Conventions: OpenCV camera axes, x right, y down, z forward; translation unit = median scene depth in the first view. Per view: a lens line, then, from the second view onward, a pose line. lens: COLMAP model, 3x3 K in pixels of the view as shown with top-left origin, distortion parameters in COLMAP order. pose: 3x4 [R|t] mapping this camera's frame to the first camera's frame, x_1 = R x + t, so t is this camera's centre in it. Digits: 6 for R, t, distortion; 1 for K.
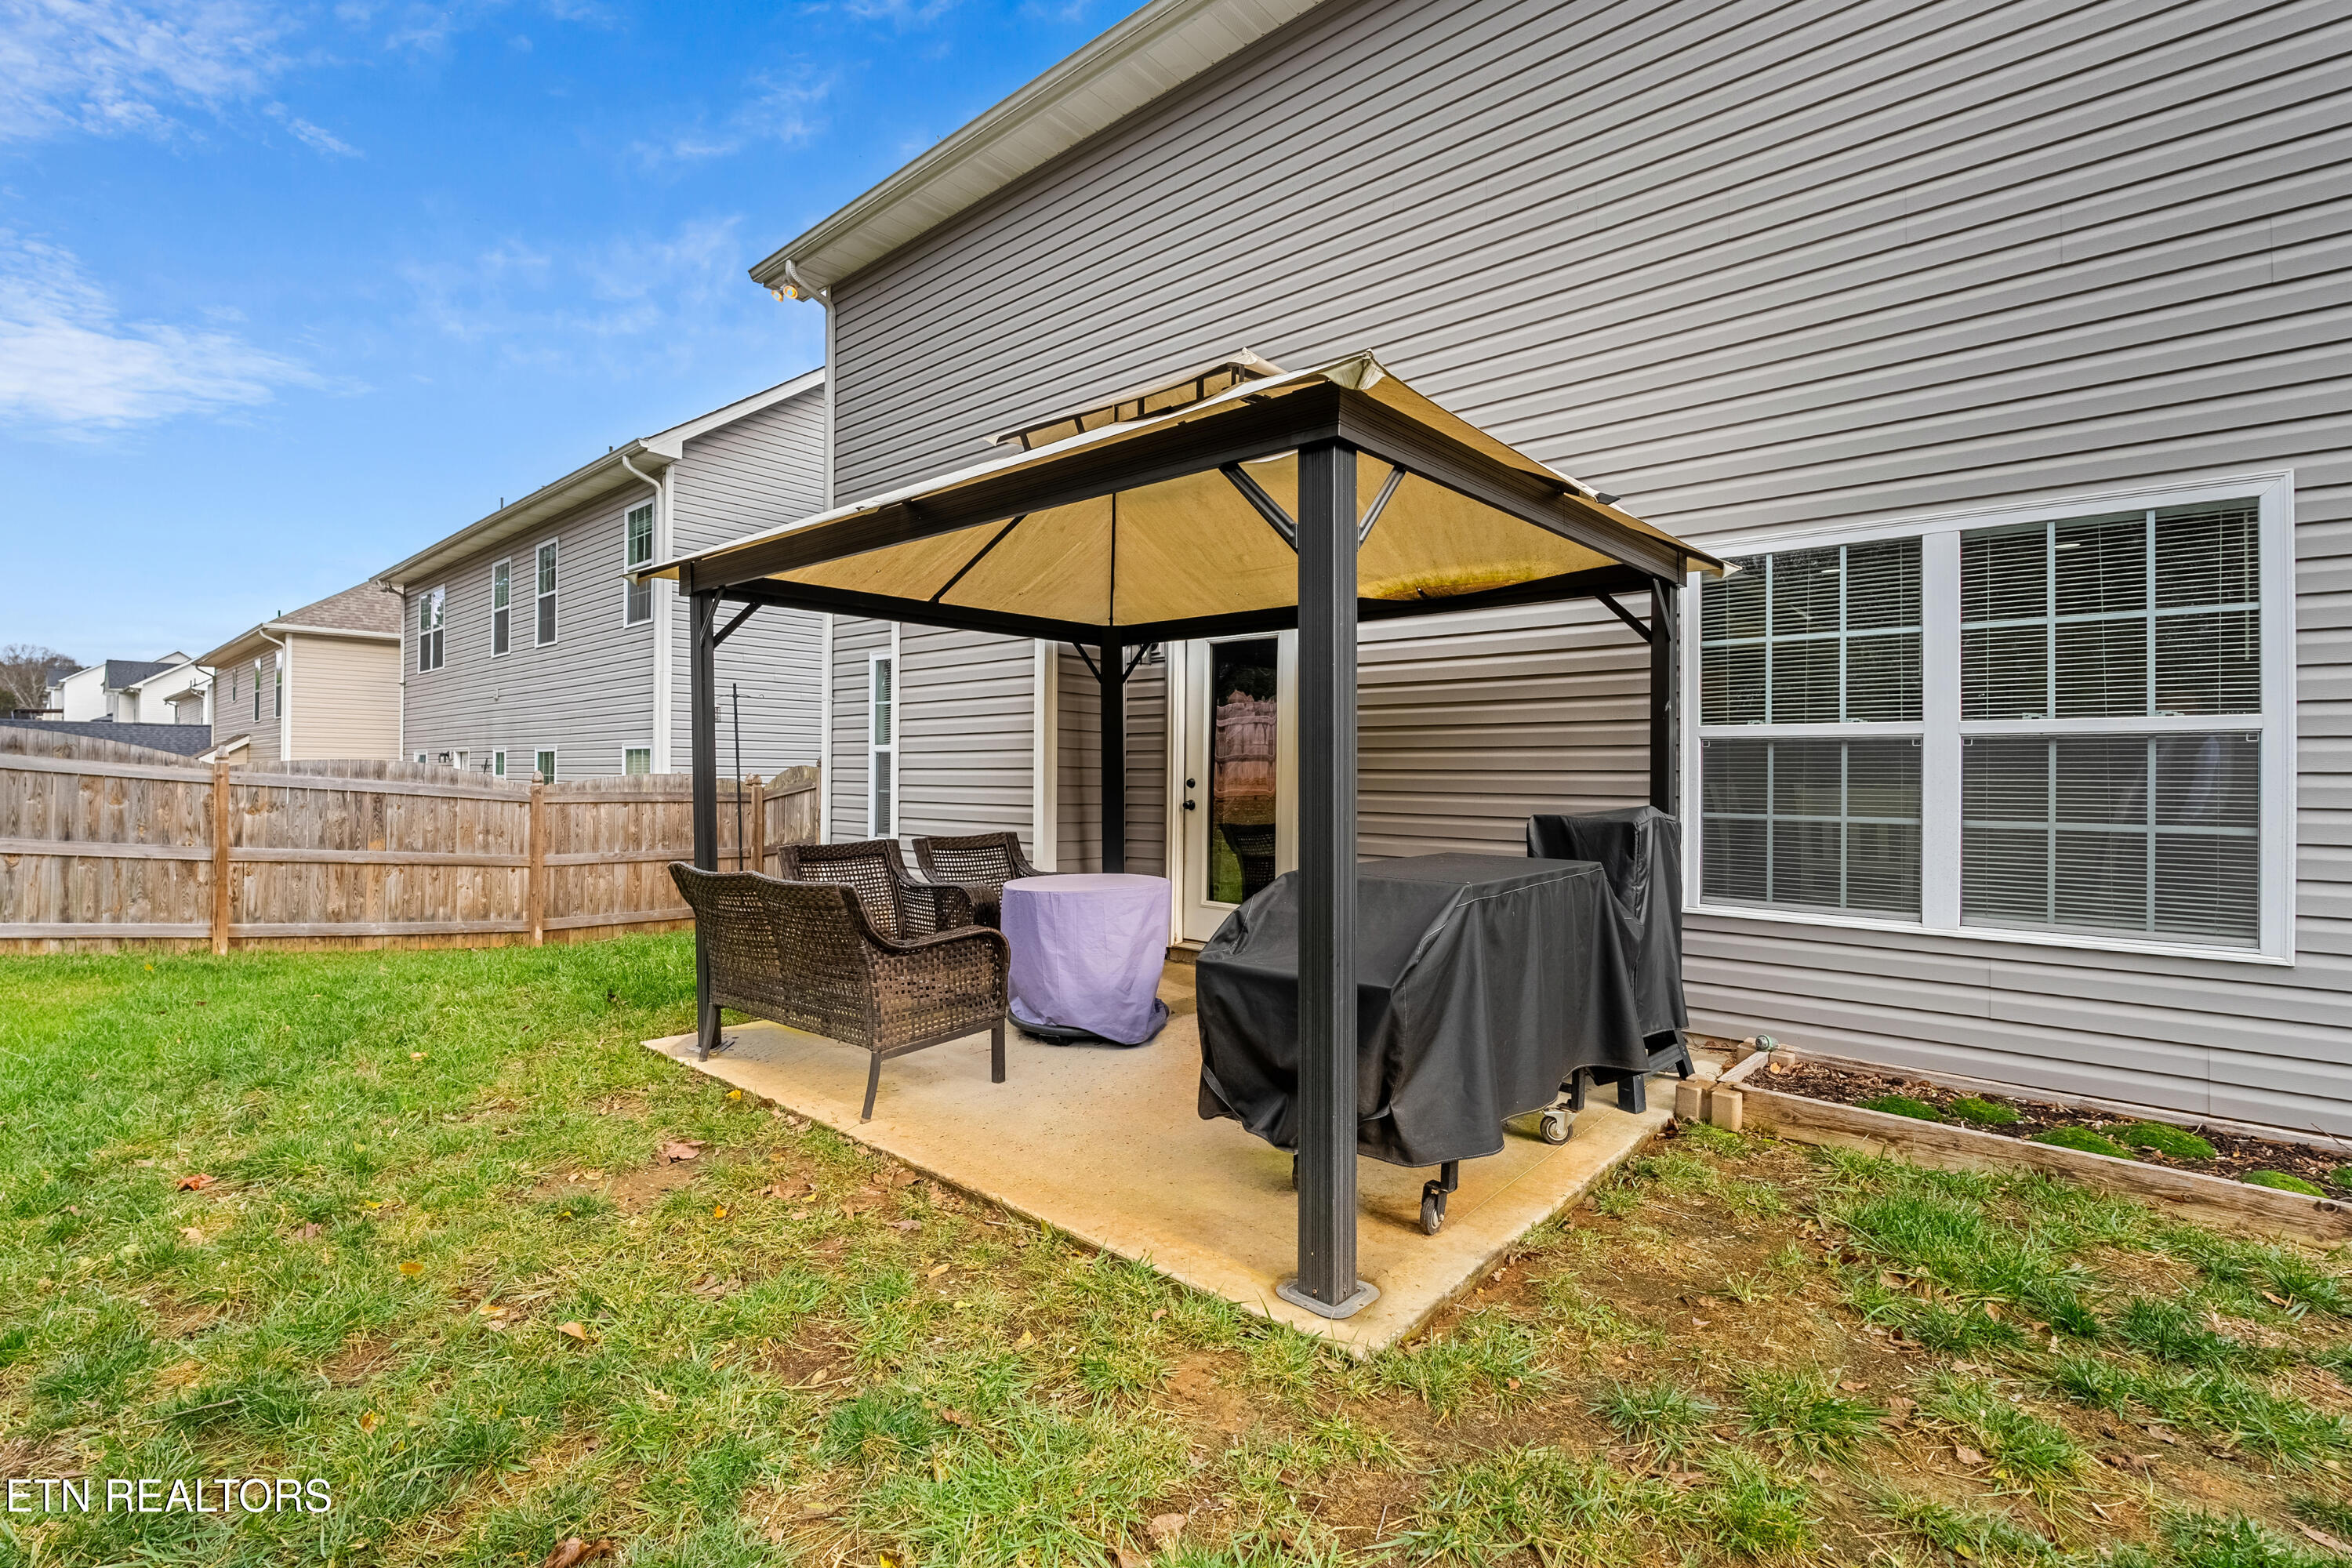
lens RADIAL K [[1049.2, 0, 1158.3], [0, 1049.2, 765.0], [0, 0, 1]] dist [-0.001394, -0.000252]
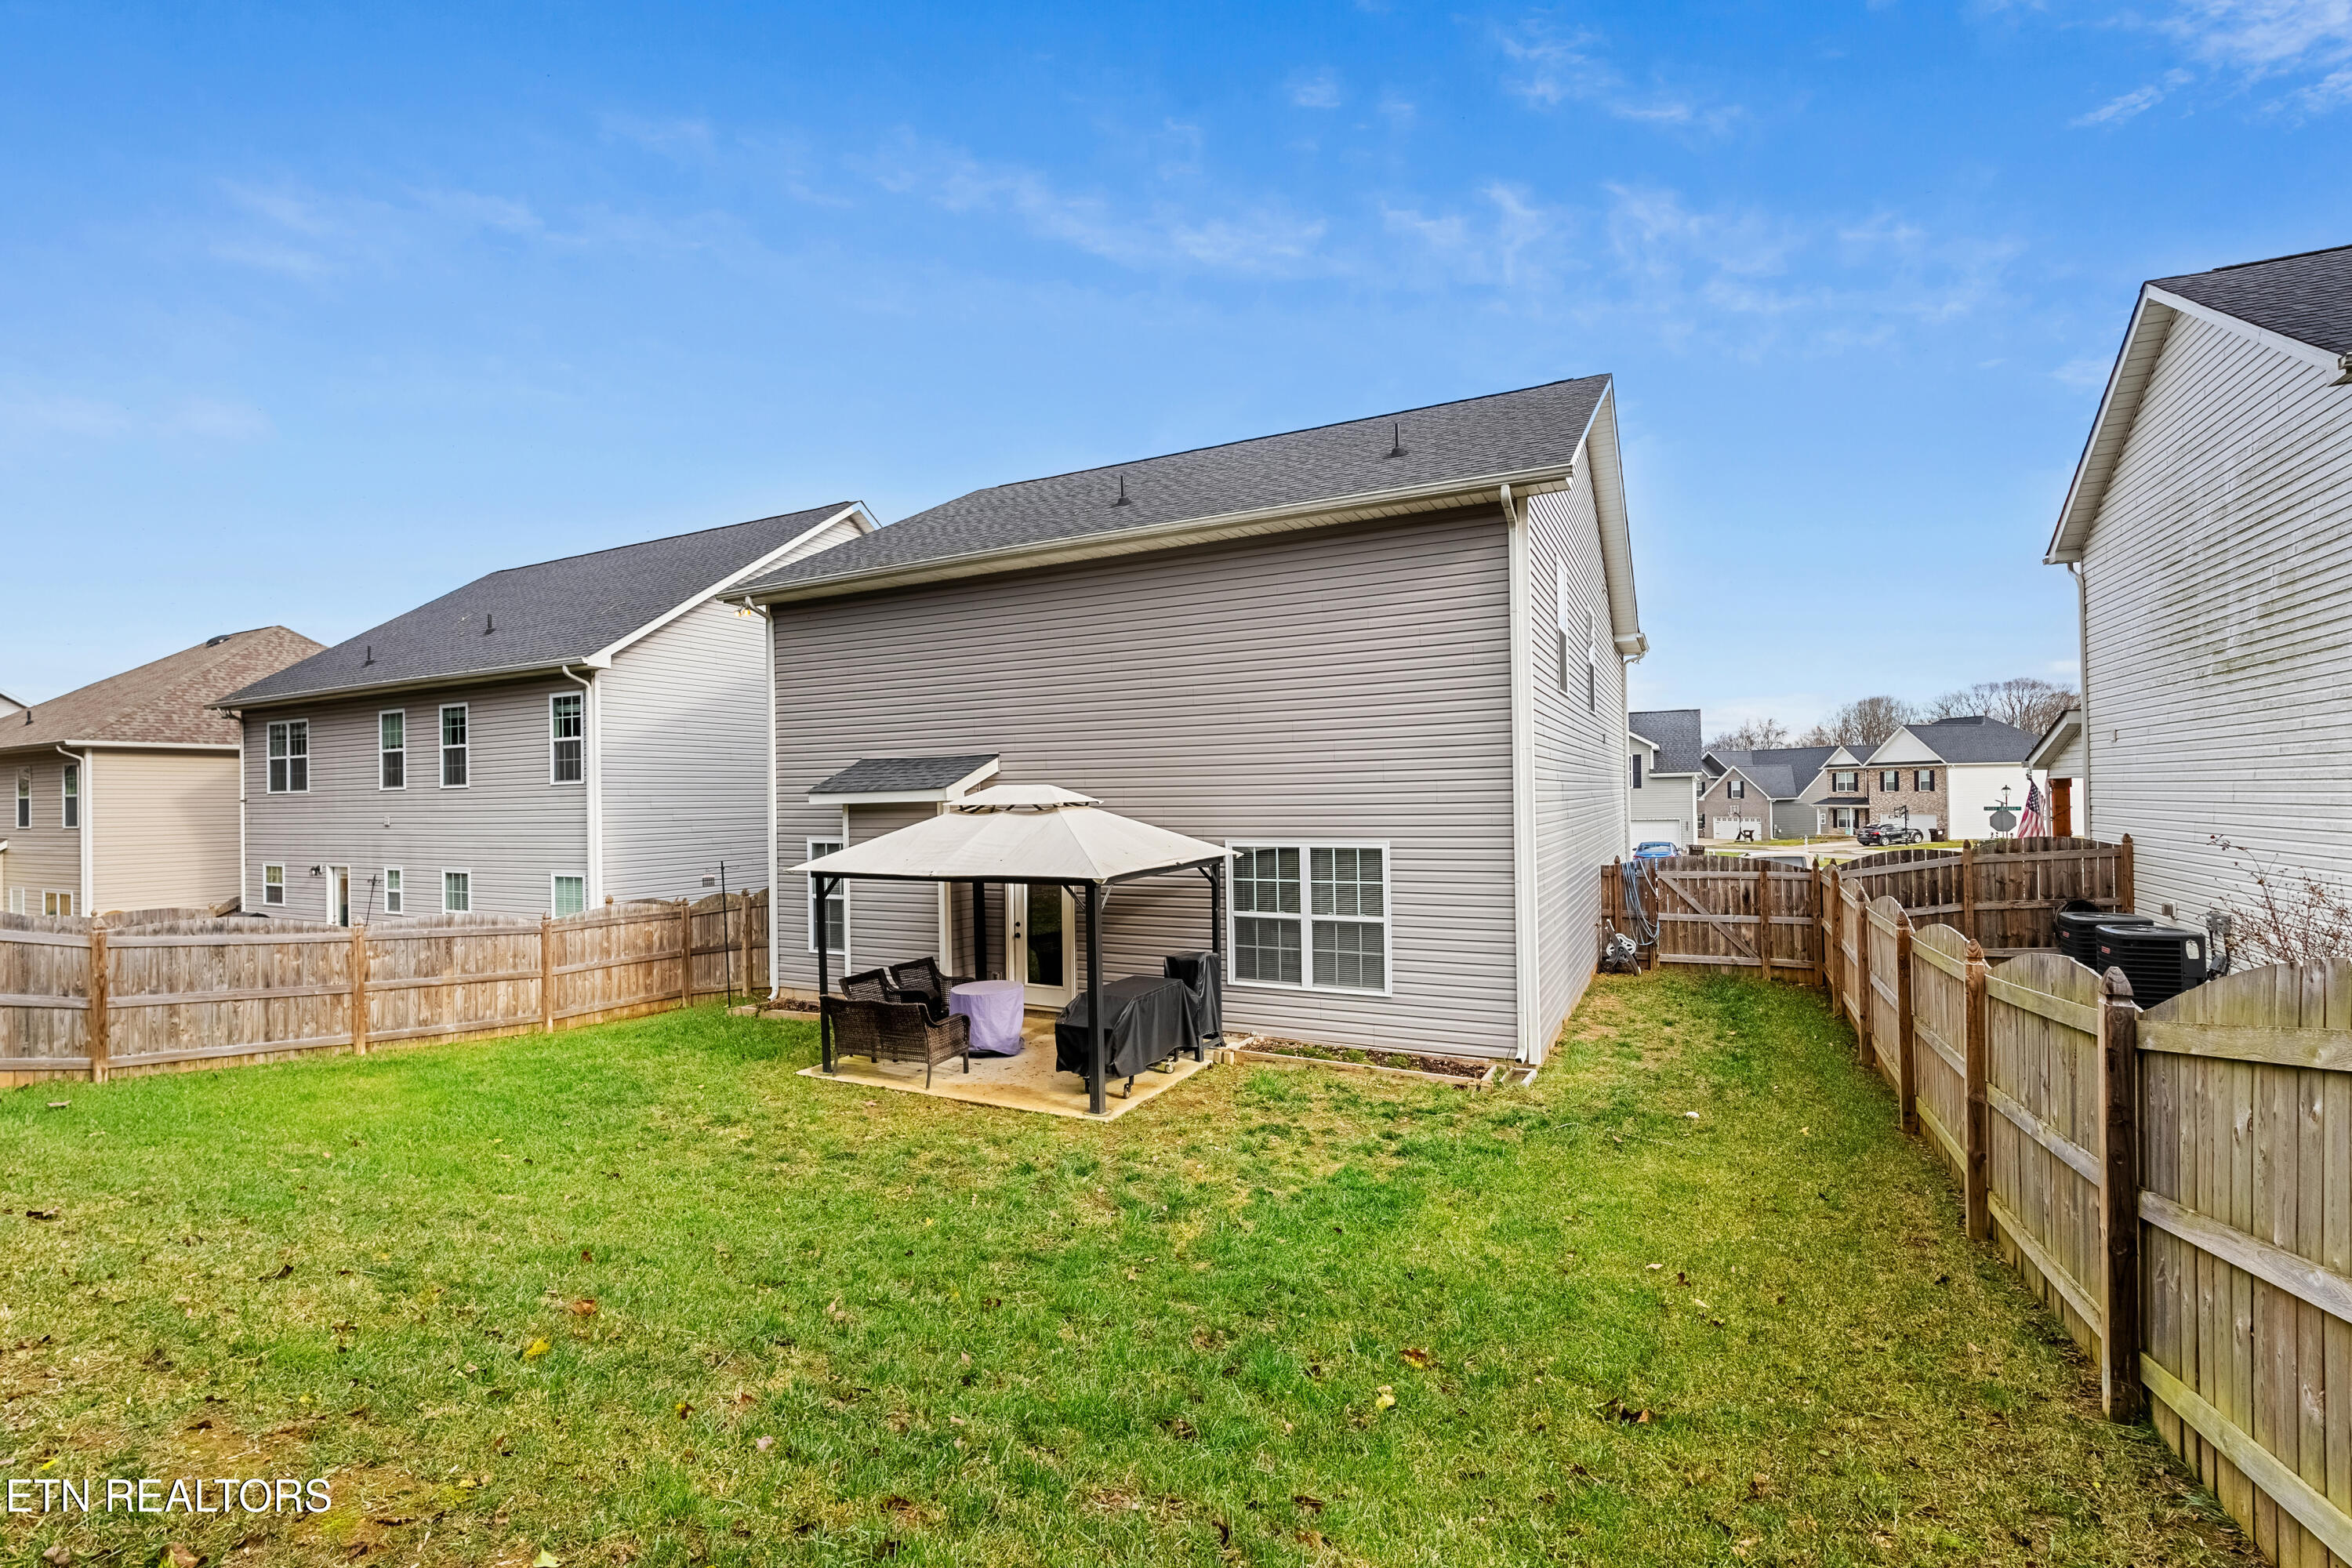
lens RADIAL K [[1037.6, 0, 1169.2], [0, 1037.6, 790.0], [0, 0, 1]] dist [-0.002394, 0.000174]
pose [[0.966409, -0.020822, 0.256165, -0.298738], [0.019994, 0.999783, 0.005839, -0.380975], [-0.256231, -0.000521, 0.966616, -1.524384]]
